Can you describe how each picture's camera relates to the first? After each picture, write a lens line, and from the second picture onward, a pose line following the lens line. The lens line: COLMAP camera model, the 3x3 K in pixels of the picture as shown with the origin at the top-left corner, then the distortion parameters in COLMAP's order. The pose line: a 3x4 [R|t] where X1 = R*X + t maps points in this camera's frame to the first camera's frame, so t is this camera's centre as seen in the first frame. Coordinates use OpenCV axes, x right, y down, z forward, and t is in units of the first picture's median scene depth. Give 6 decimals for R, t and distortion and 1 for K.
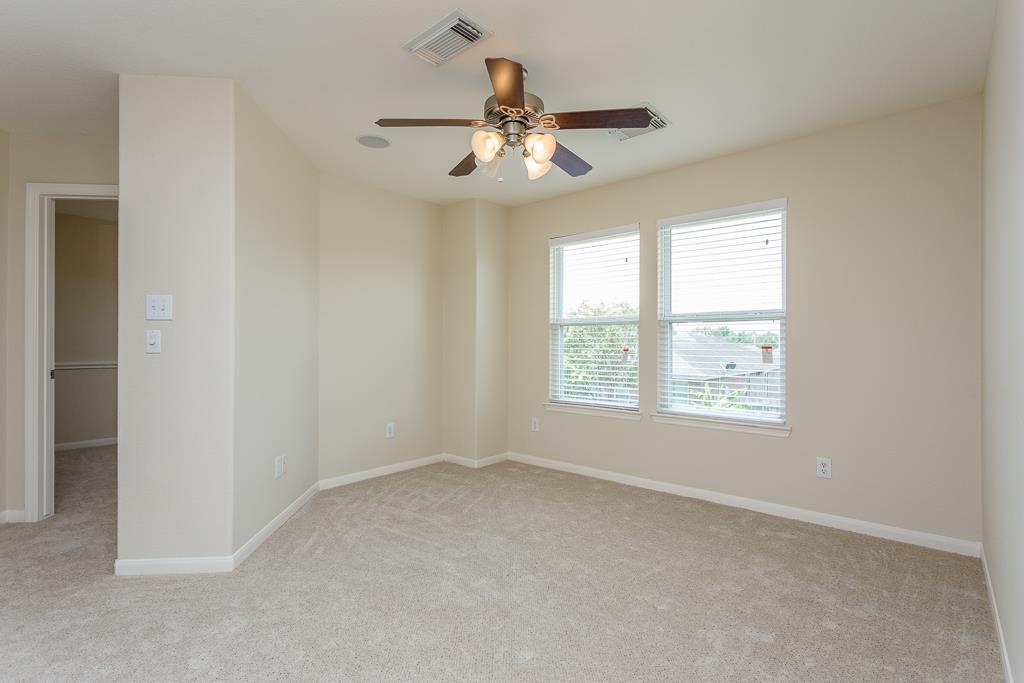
lens RADIAL K [[494.2, 0, 511.4], [0, 494.2, 328.2], [0, 0, 1]] dist [-0.000177, 0.002019]
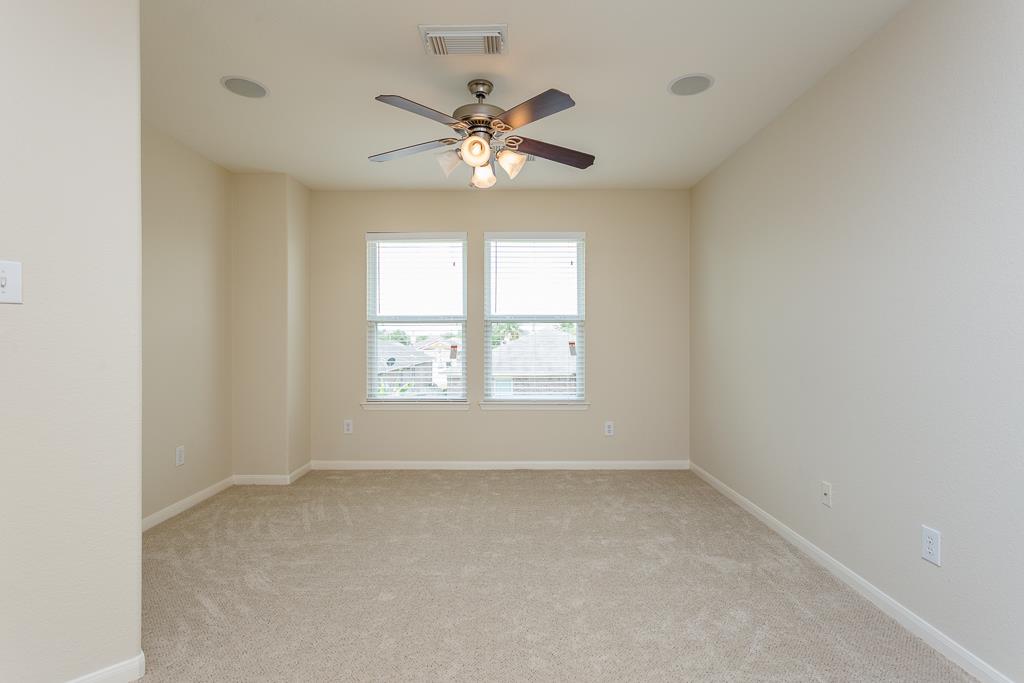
lens RADIAL K [[494.2, 0, 511.4], [0, 494.2, 328.2], [0, 0, 1]] dist [-0.000177, 0.002019]
pose [[0.753298, 0.013642, 0.657538, -0.432087], [-0.017344, 0.999849, -0.000874, 0.001920], [-0.657451, -0.010746, 0.753421, 0.105665]]
